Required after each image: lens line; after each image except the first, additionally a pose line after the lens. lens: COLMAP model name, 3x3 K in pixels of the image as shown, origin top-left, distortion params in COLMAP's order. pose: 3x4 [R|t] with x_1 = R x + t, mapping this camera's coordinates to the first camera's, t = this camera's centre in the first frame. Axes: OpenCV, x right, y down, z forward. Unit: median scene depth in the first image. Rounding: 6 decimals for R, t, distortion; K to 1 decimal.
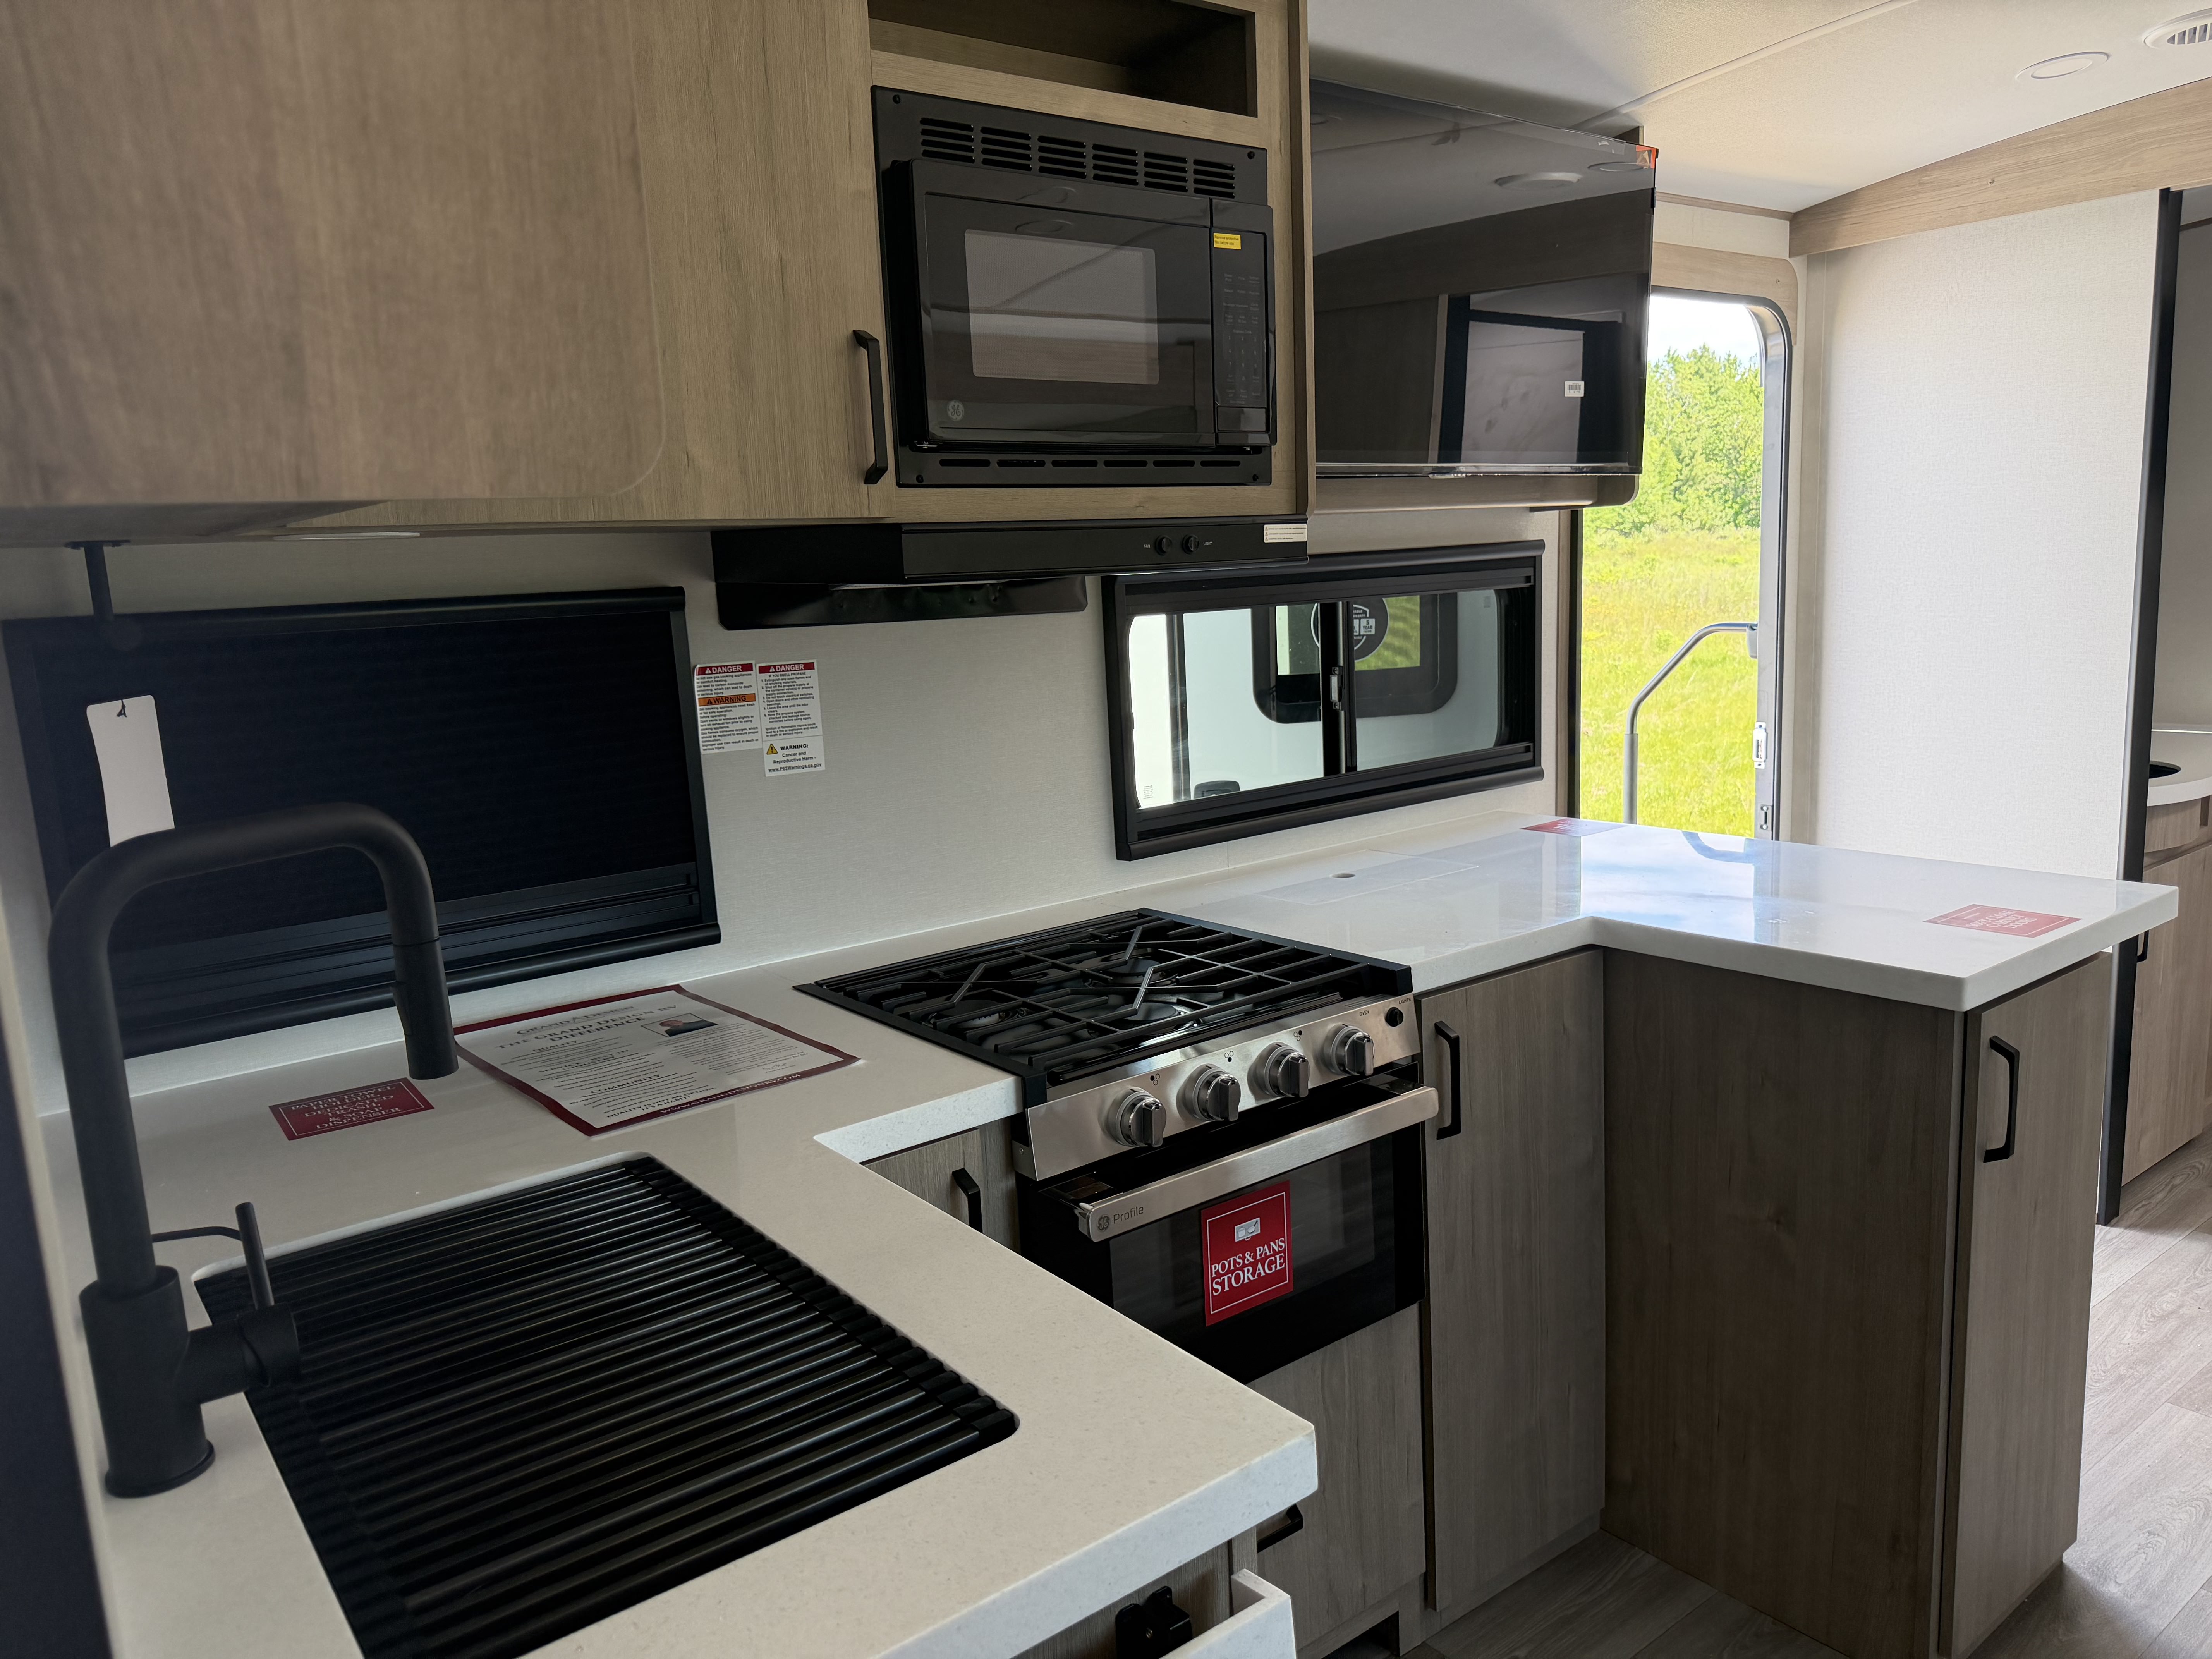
lens RADIAL K [[1550.0, 0, 1098.8], [0, 1550.0, 833.8], [0, 0, 1]] dist [0.019883, -0.012020]
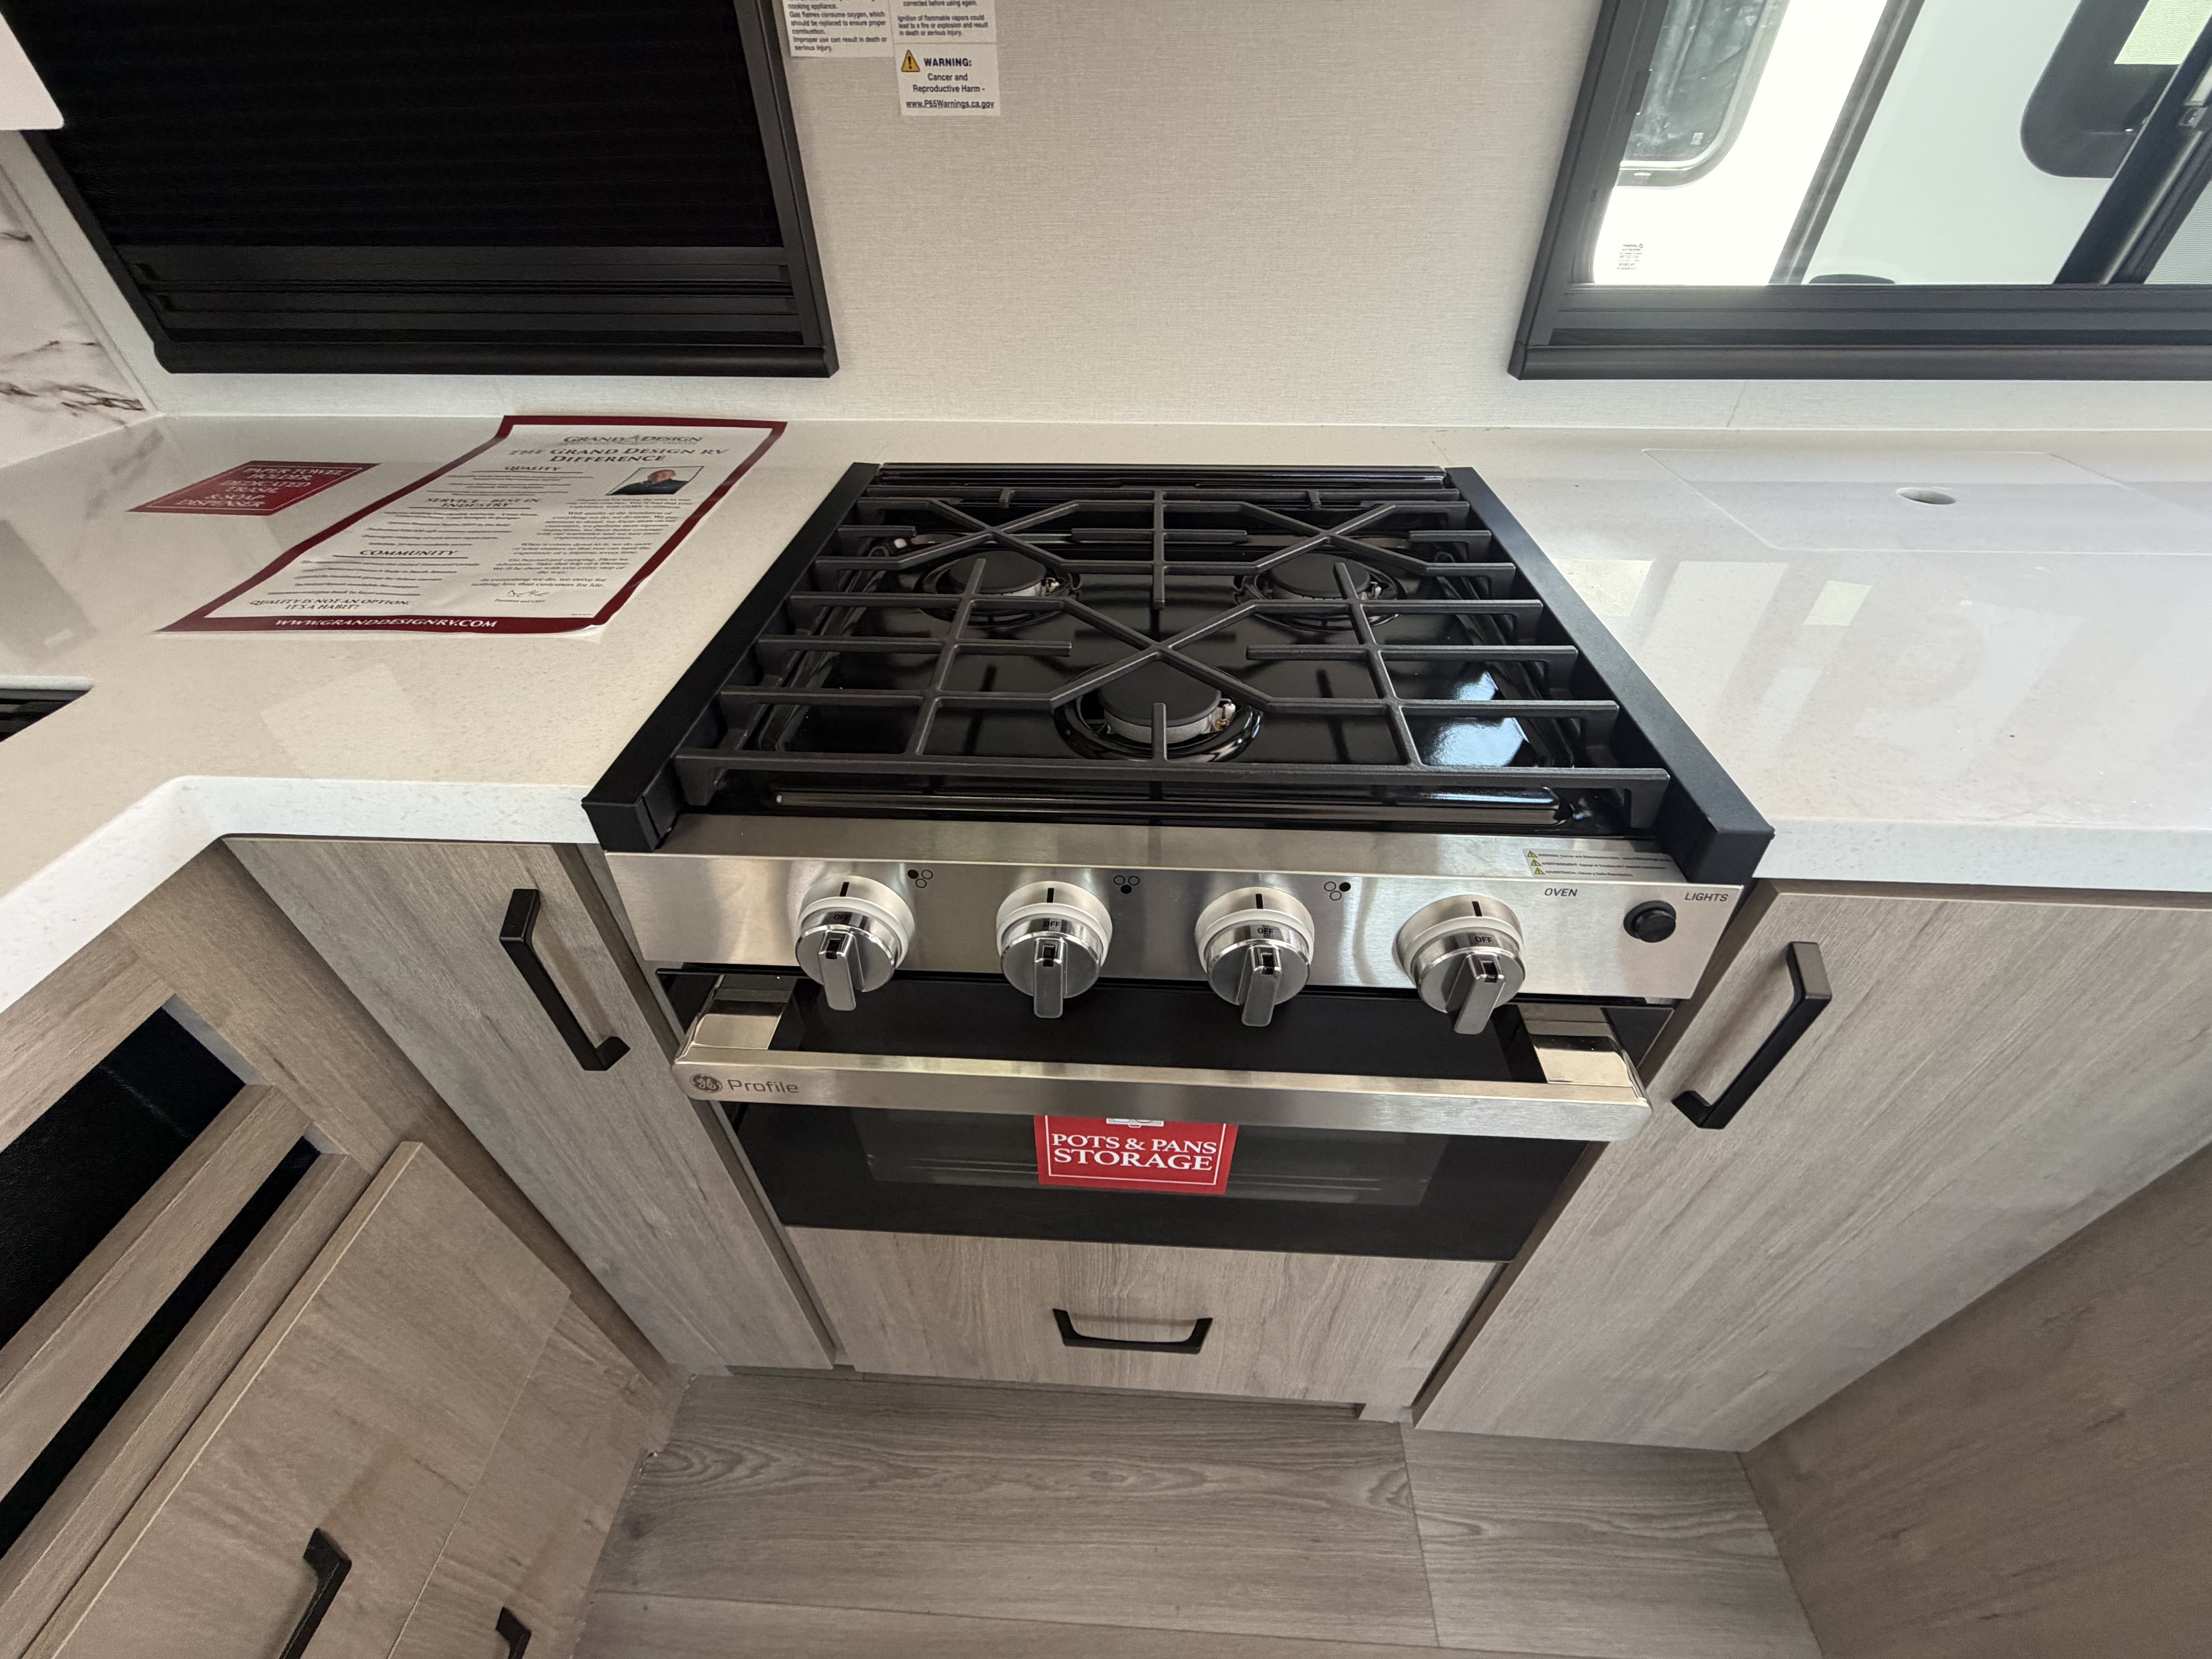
lens RADIAL K [[882.8, 0, 1095.8], [0, 882.8, 828.6], [0, 0, 1]] dist [0.000259, 0.000243]
pose [[0.761053, 0.454034, -0.463305, 0.163310], [-0.140453, 0.812610, 0.565631, -0.014452], [0.633302, -0.365402, 0.682210, 0.696863]]
